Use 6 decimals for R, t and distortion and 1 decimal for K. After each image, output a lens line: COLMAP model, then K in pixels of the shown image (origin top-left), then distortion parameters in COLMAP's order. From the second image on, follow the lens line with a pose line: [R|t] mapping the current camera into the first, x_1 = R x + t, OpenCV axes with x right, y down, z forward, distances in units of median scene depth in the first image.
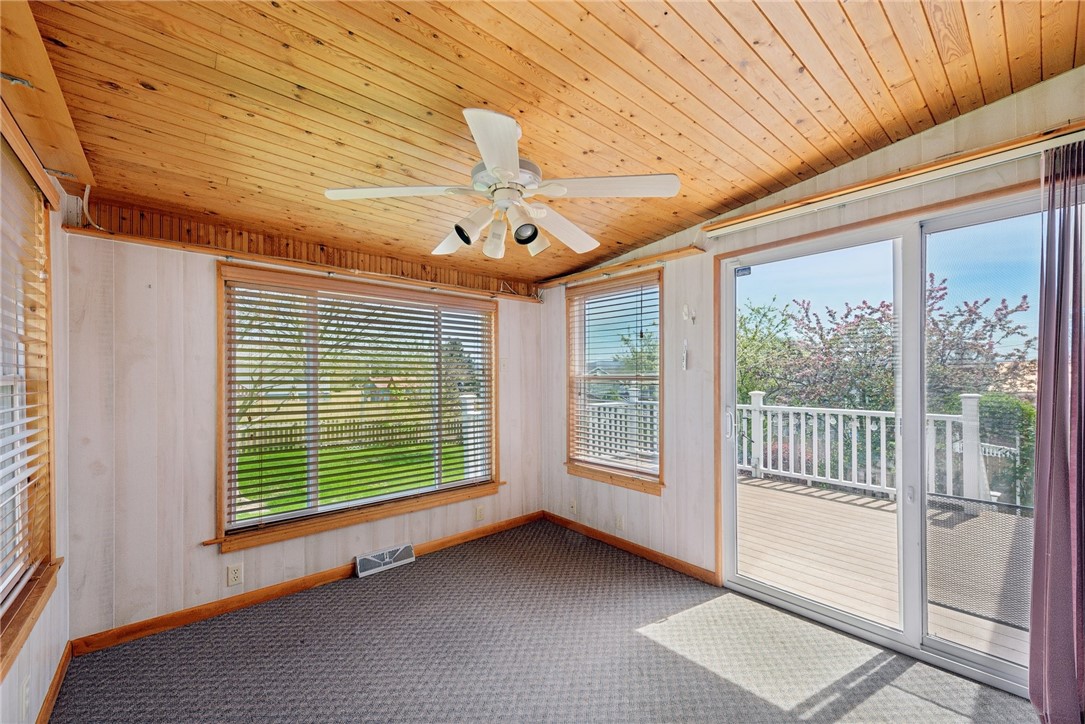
lens RADIAL K [[429.2, 0, 541.7], [0, 429.2, 373.3], [0, 0, 1]] dist [0.012627, -0.001171]
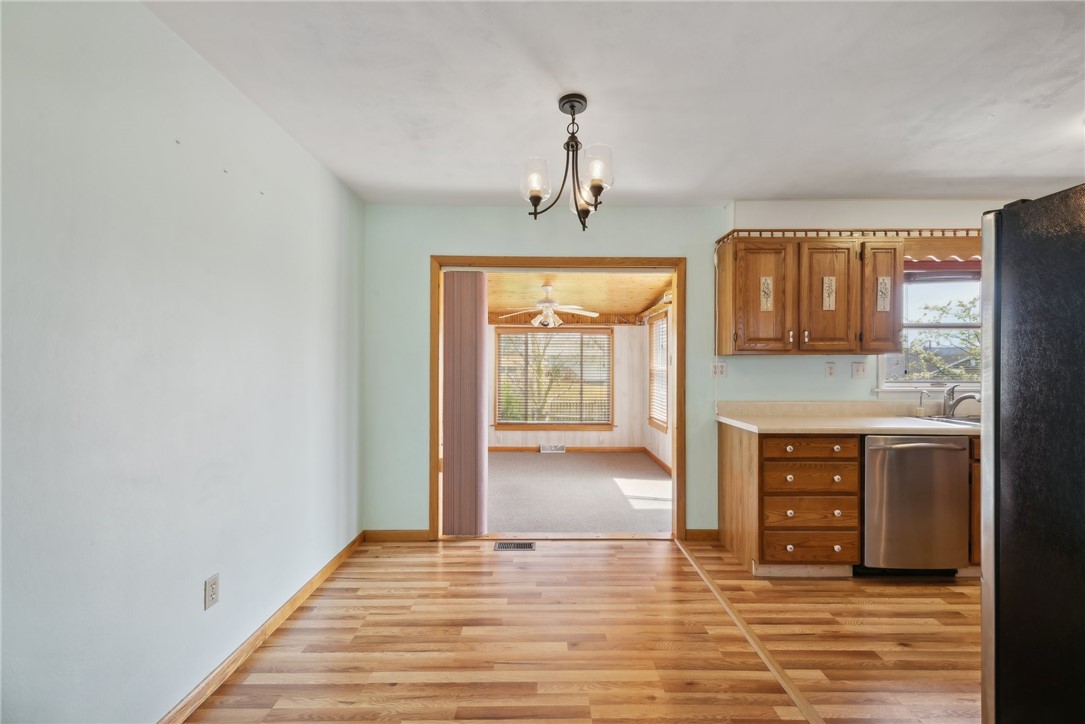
lens RADIAL K [[429.2, 0, 545.1], [0, 429.2, 365.5], [0, 0, 1]] dist [0.012627, -0.001171]
pose [[0.739316, 0.002089, -0.673356, 1.104818], [-0.004912, 0.999985, -0.002290, -0.002039], [0.673341, 0.005000, 0.739315, -0.687610]]
